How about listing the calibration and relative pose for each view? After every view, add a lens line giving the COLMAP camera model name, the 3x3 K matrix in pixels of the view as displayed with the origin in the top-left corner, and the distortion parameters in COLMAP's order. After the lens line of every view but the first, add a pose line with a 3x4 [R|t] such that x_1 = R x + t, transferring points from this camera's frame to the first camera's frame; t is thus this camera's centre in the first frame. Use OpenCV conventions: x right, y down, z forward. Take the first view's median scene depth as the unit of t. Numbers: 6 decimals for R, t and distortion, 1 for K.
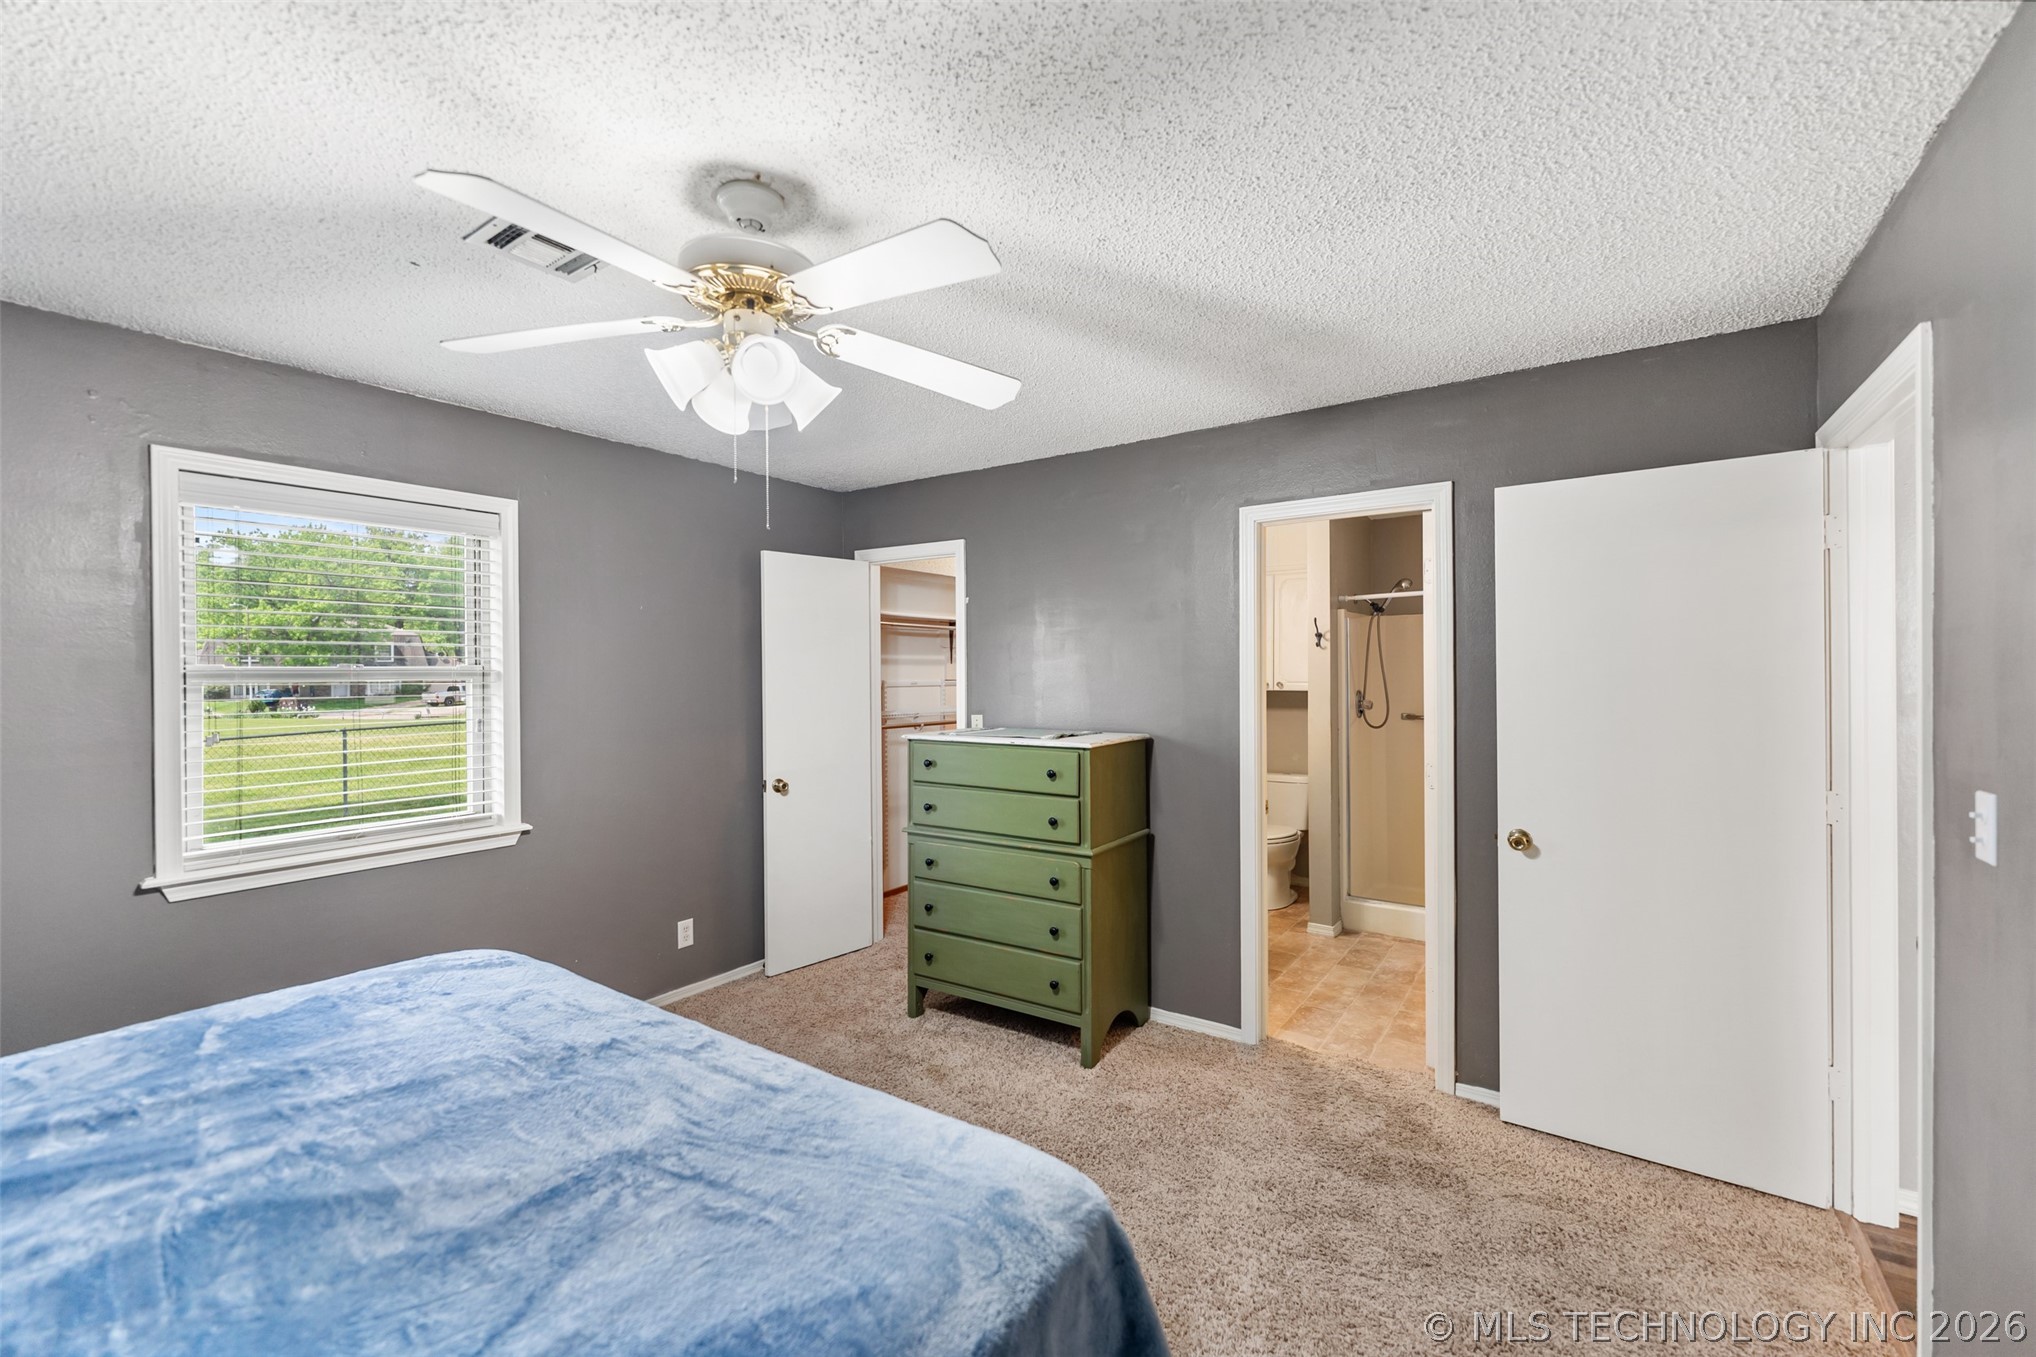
lens RADIAL K [[849.6, 0, 1020.4], [0, 849.6, 680.1], [0, 0, 1]] dist [0.007003, -0.001382]
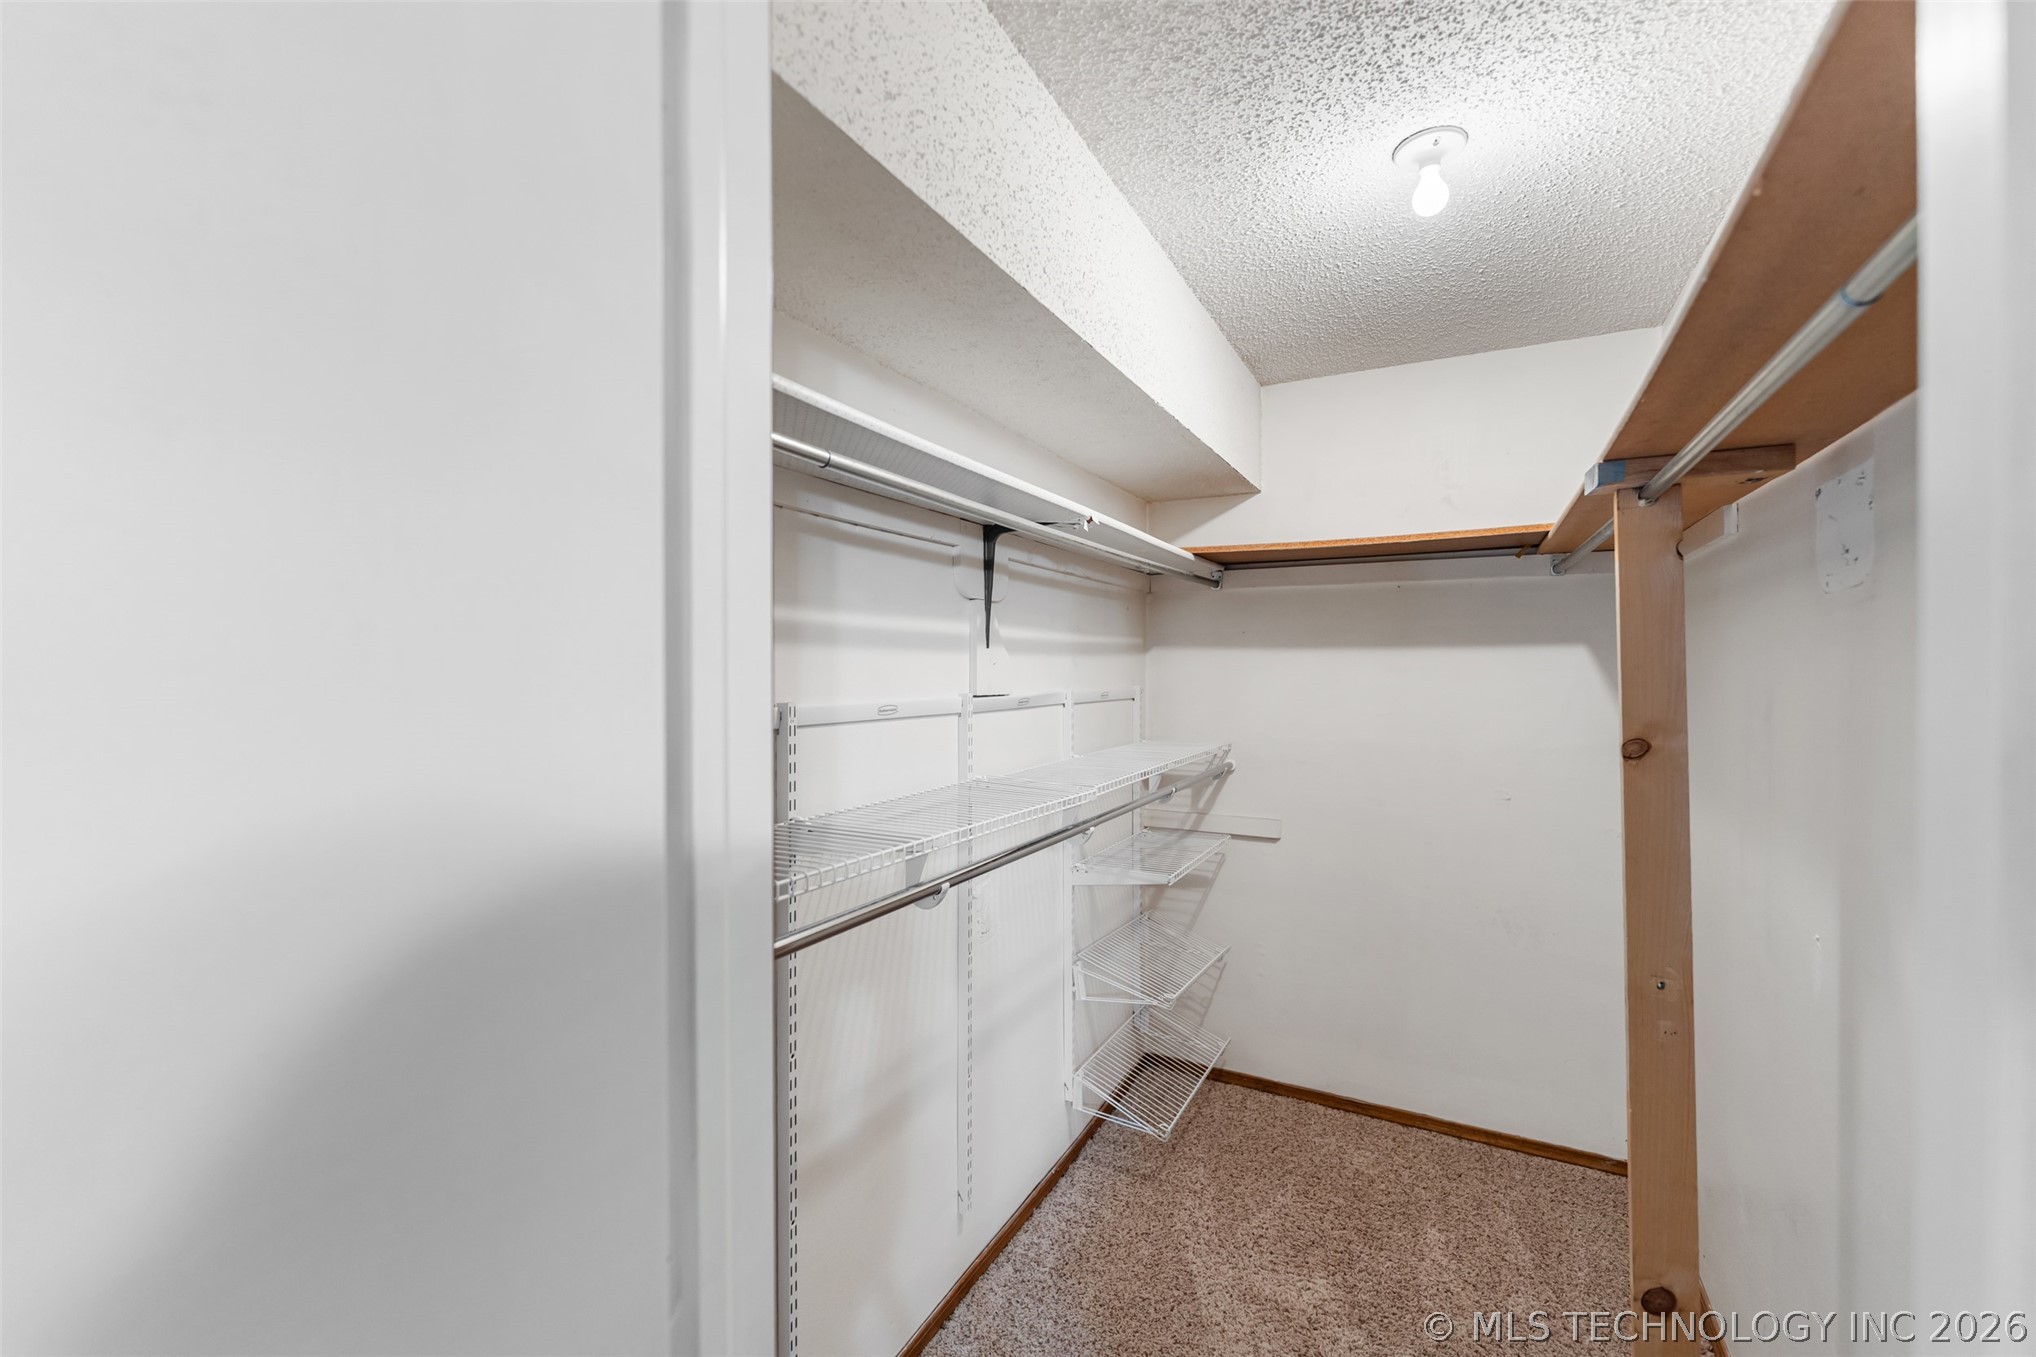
lens RADIAL K [[849.6, 0, 1018.7], [0, 849.6, 670.4], [0, 0, 1]] dist [0.007003, -0.001382]
pose [[0.993497, 0.012589, 0.113162, -0.119839], [-0.011365, 0.999870, -0.011452, -0.006957], [-0.113291, 0.010091, 0.993511, 0.737830]]
